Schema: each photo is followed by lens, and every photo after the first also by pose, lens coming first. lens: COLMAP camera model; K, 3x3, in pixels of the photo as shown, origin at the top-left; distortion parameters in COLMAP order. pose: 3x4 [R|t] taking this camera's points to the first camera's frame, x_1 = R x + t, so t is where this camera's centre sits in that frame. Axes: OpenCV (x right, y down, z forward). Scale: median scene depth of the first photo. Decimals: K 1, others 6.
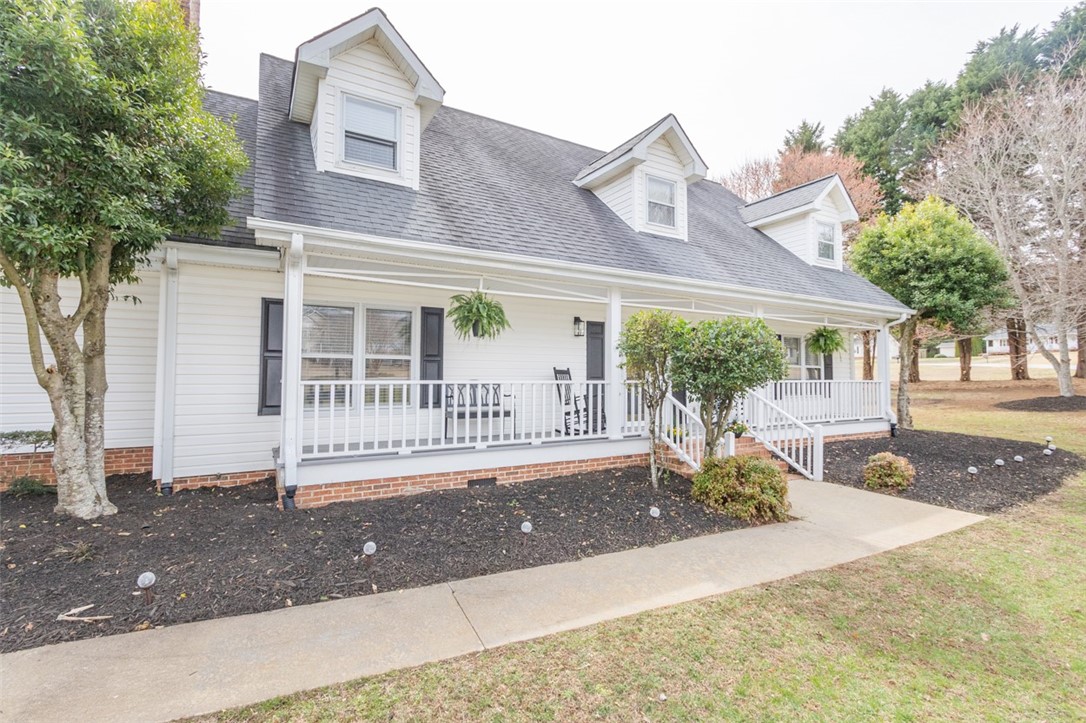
lens RADIAL K [[496.6, 0, 545.4], [0, 496.6, 362.6], [0, 0, 1]] dist [-0.001631, -0.000126]
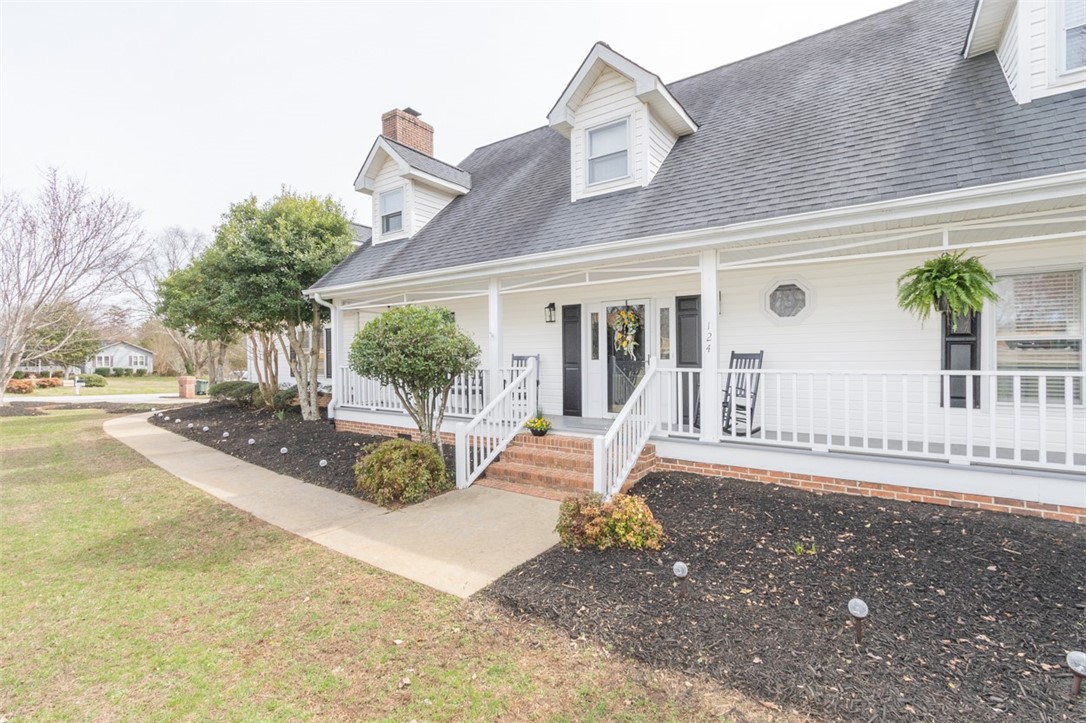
lens RADIAL K [[496.6, 0, 547.4], [0, 496.6, 361.8], [0, 0, 1]] dist [-0.001631, -0.000126]
pose [[0.429293, -0.005021, -0.903151, 0.757069], [0.024321, 0.999686, 0.006002, 0.015872], [0.902838, -0.024542, 0.429281, 0.433736]]
